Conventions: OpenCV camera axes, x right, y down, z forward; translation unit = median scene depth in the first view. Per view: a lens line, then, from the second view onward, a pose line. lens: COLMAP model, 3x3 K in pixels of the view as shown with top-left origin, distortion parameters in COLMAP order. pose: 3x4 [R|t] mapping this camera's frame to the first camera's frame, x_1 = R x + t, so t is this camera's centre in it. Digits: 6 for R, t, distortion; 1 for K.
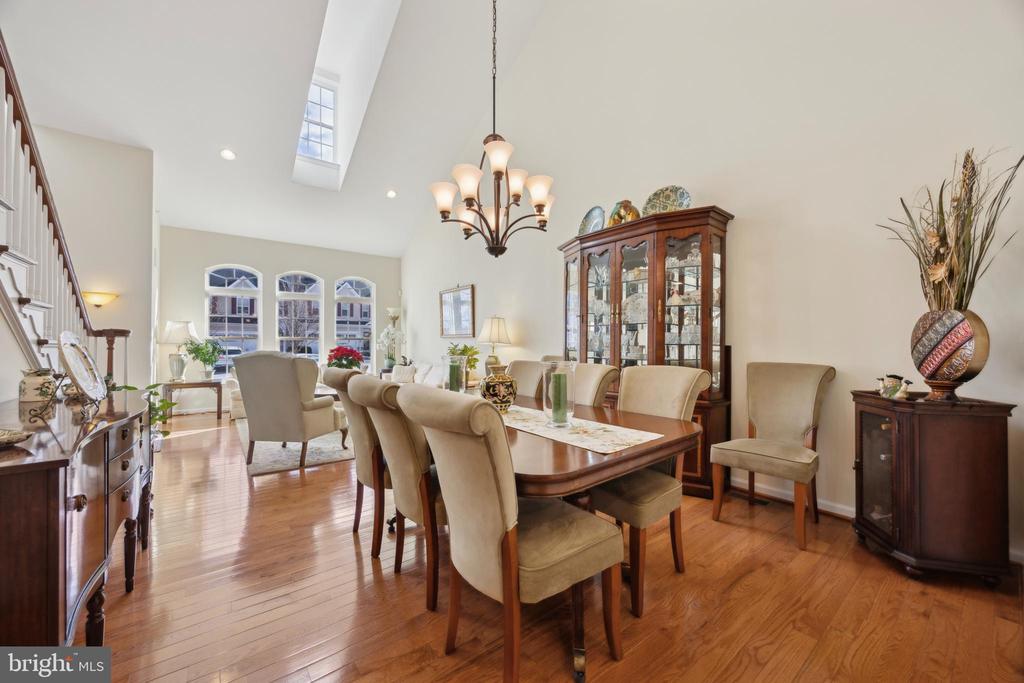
lens RADIAL K [[395.2, 0, 512.1], [0, 395.2, 342.8], [0, 0, 1]] dist [-0.000580, 0.000345]
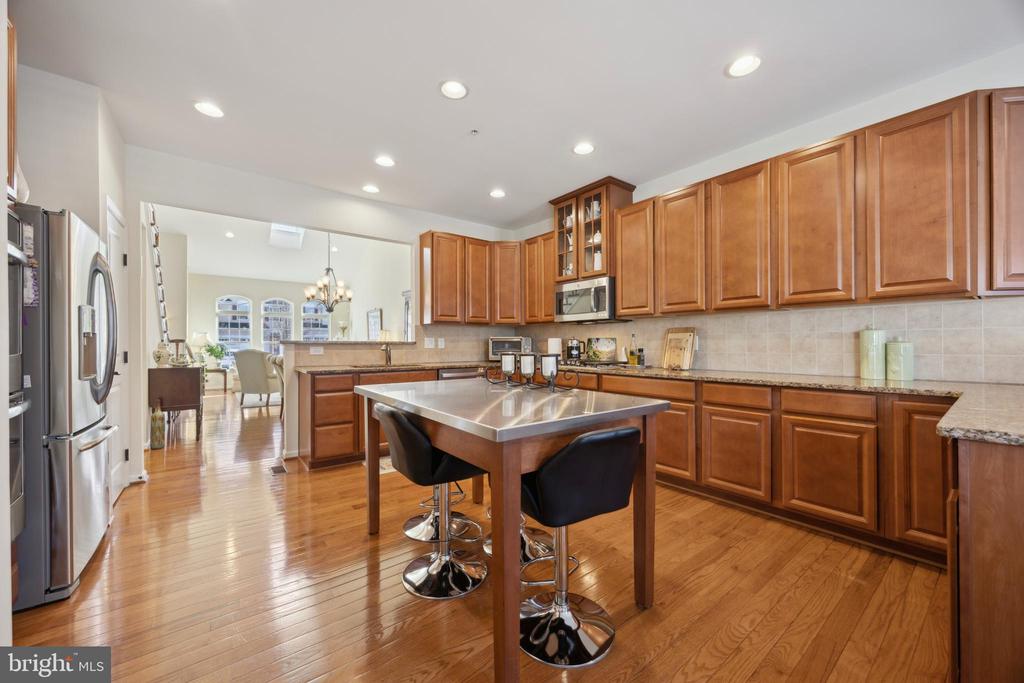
lens RADIAL K [[395.2, 0, 517.5], [0, 395.2, 343.8], [0, 0, 1]] dist [-0.000580, 0.000345]
pose [[0.999987, -0.003005, 0.004209, 0.464519], [0.003013, 0.999994, -0.001868, 0.000444], [-0.004204, 0.001881, 0.999989, -0.644324]]
